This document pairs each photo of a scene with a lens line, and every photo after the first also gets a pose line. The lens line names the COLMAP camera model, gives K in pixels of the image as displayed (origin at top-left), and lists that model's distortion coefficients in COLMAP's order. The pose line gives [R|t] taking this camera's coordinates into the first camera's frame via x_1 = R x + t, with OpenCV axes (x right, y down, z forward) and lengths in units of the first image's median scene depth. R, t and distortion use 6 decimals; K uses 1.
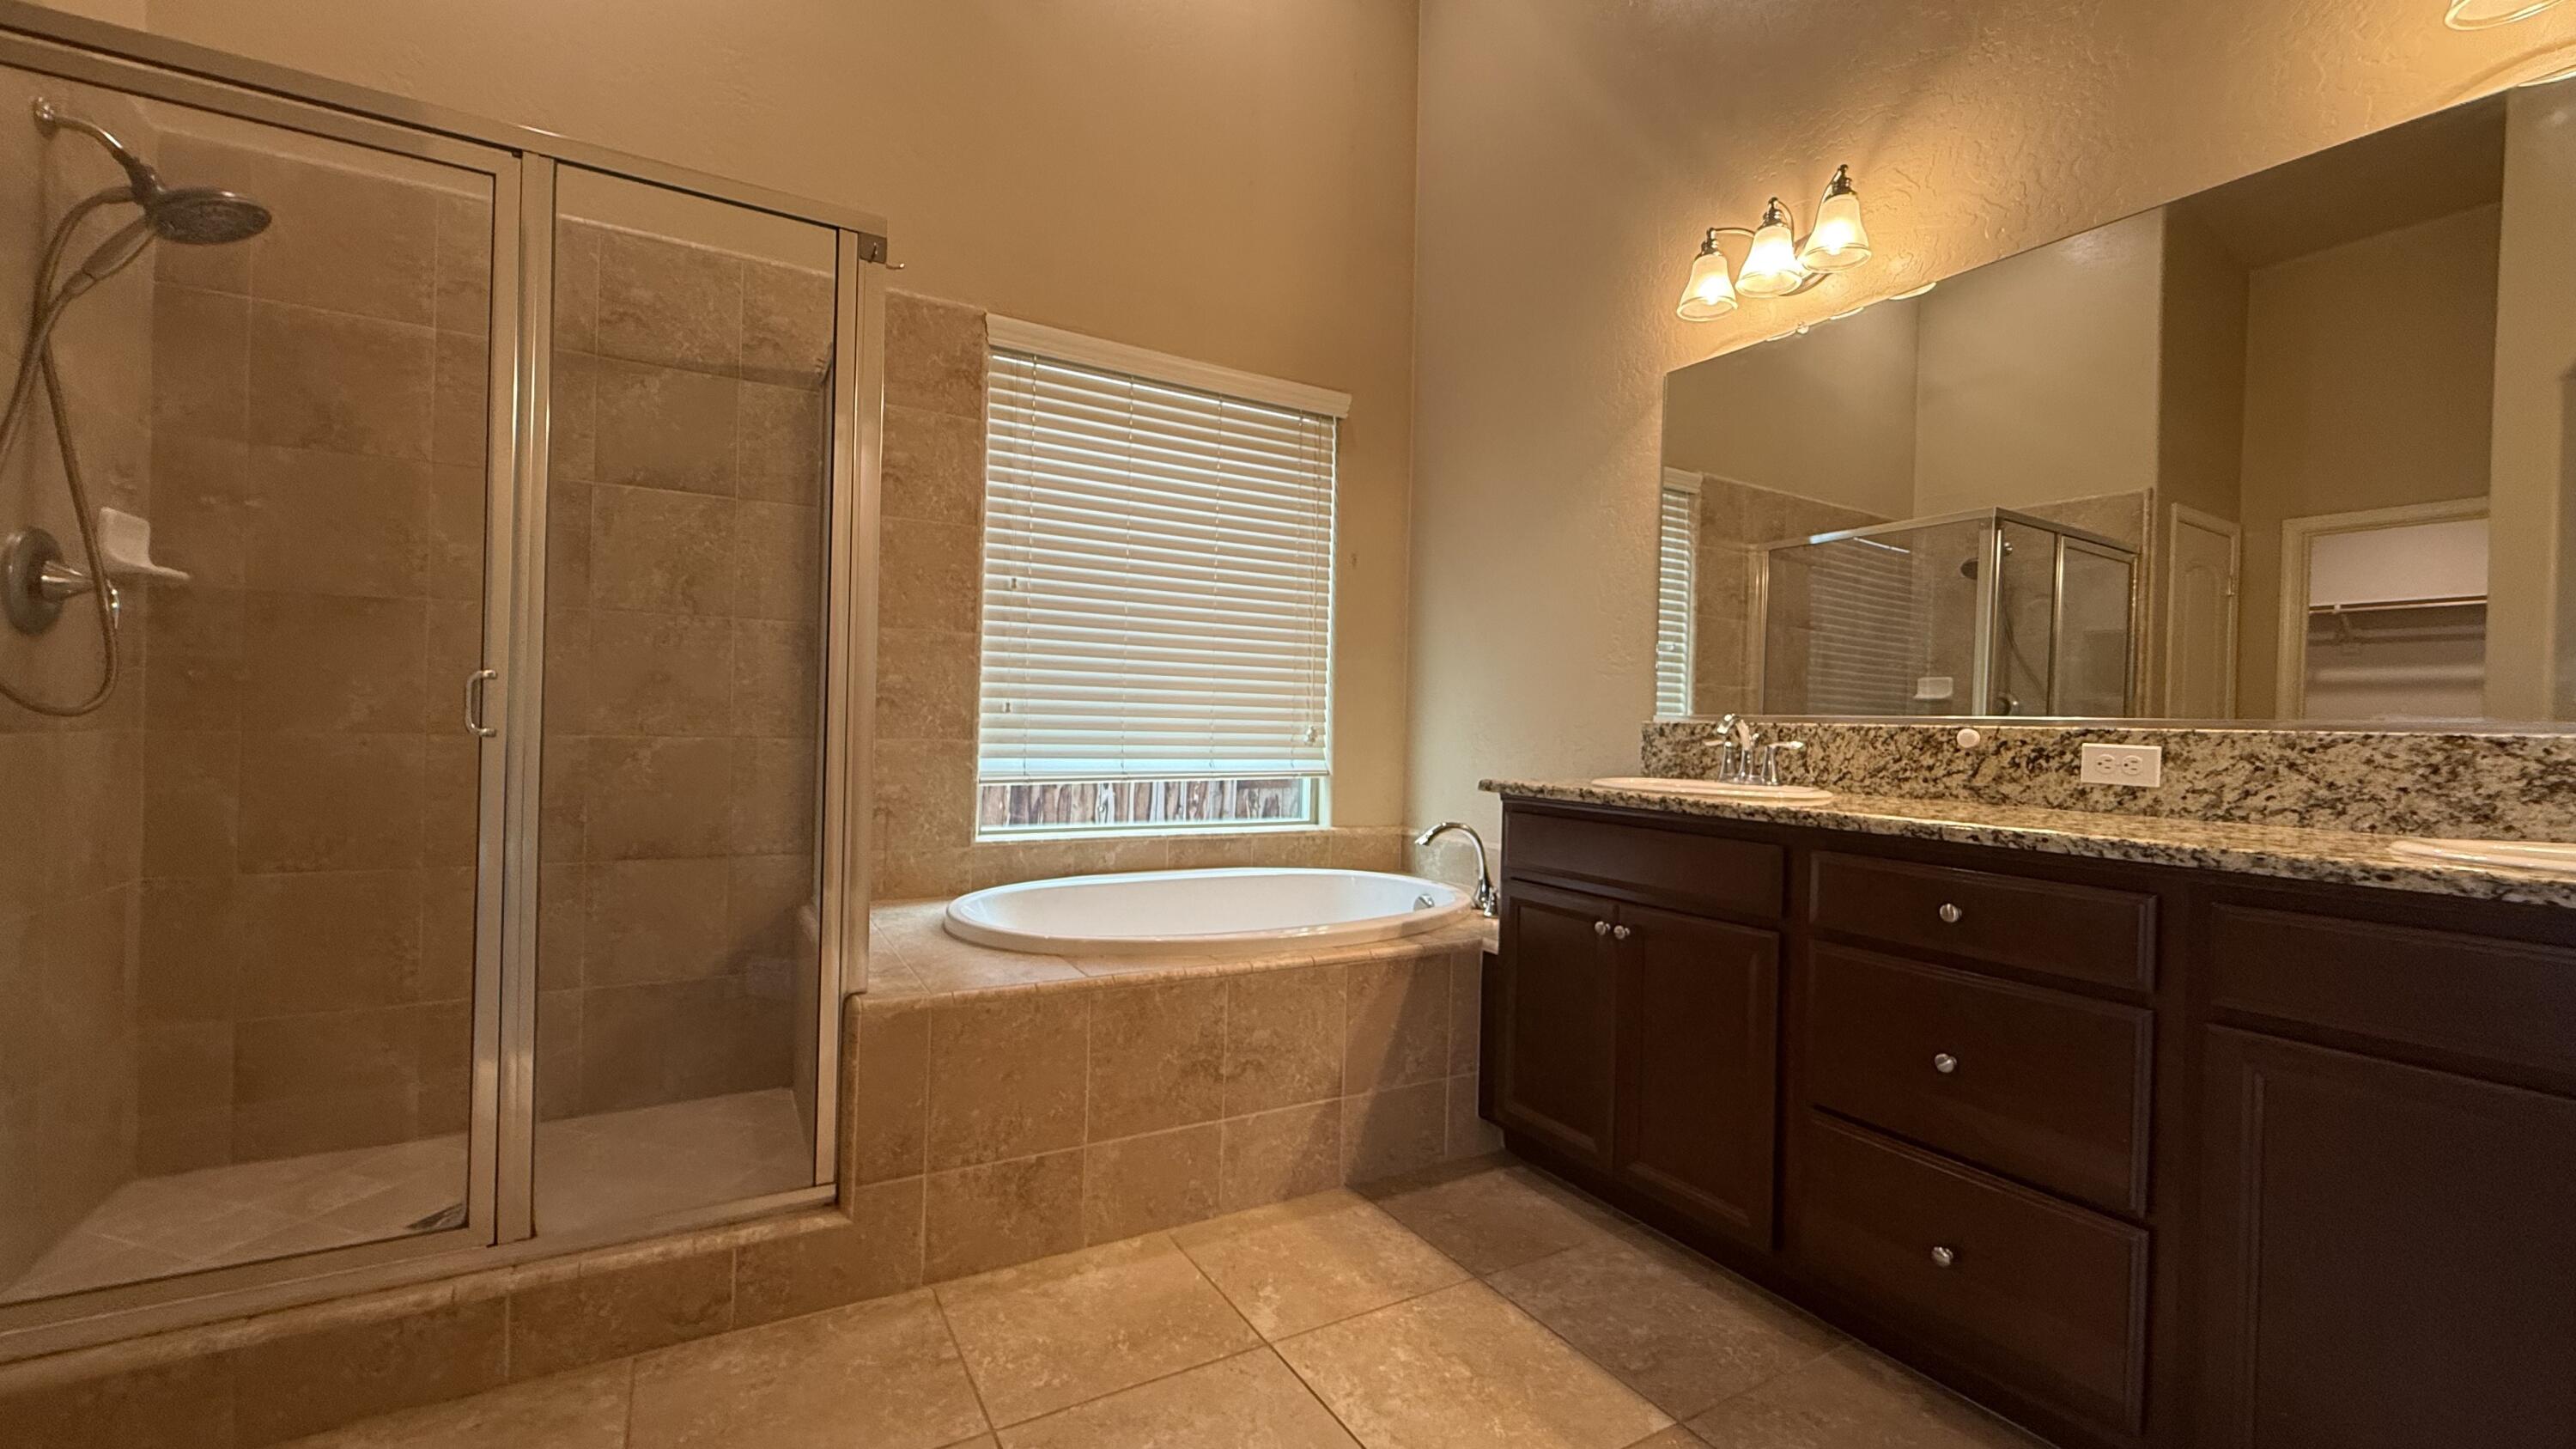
lens RADIAL K [[1026.4, 0, 1282.1], [0, 1026.4, 724.4], [0, 0, 1]] dist [-0.000727, 0.000311]
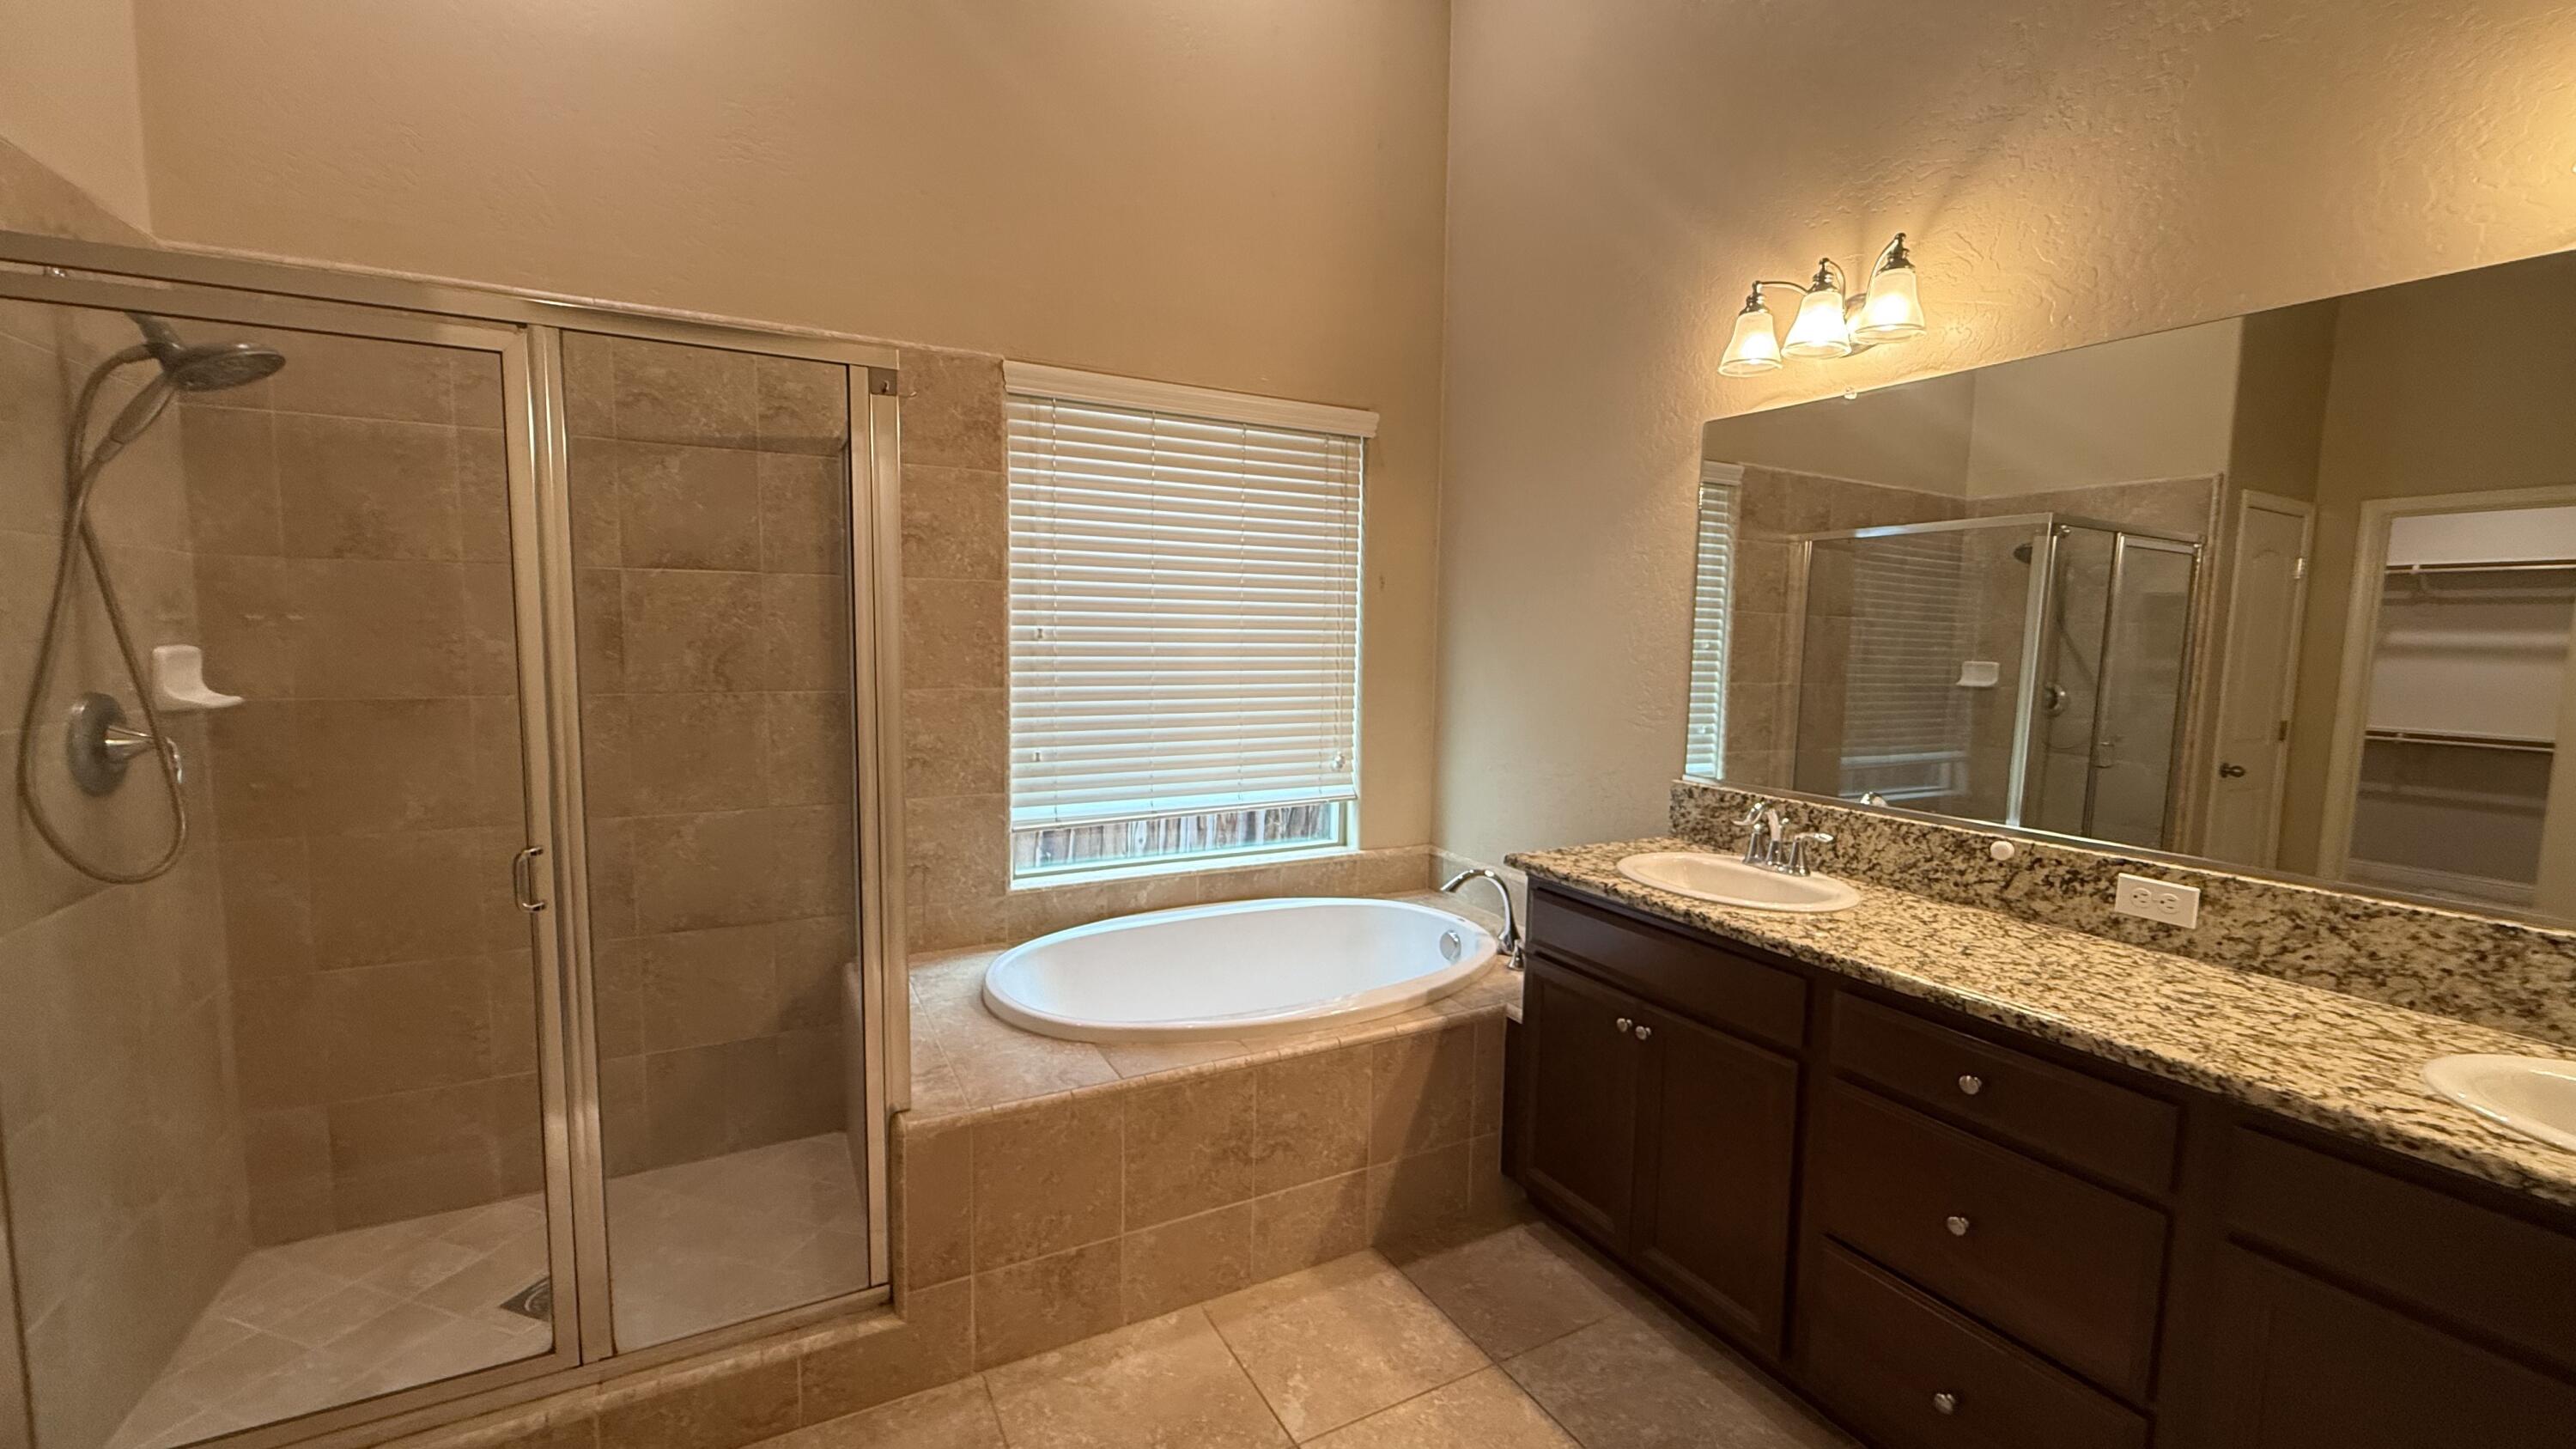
lens RADIAL K [[1025.3, 0, 1281.7], [0, 1025.3, 725.1], [0, 0, 1]] dist [0.000046, 0.000227]
pose [[0.999455, -0.006635, -0.032347, 0.007750], [0.009588, 0.995712, 0.092005, -0.178569], [0.031598, -0.092265, 0.995233, 0.006561]]
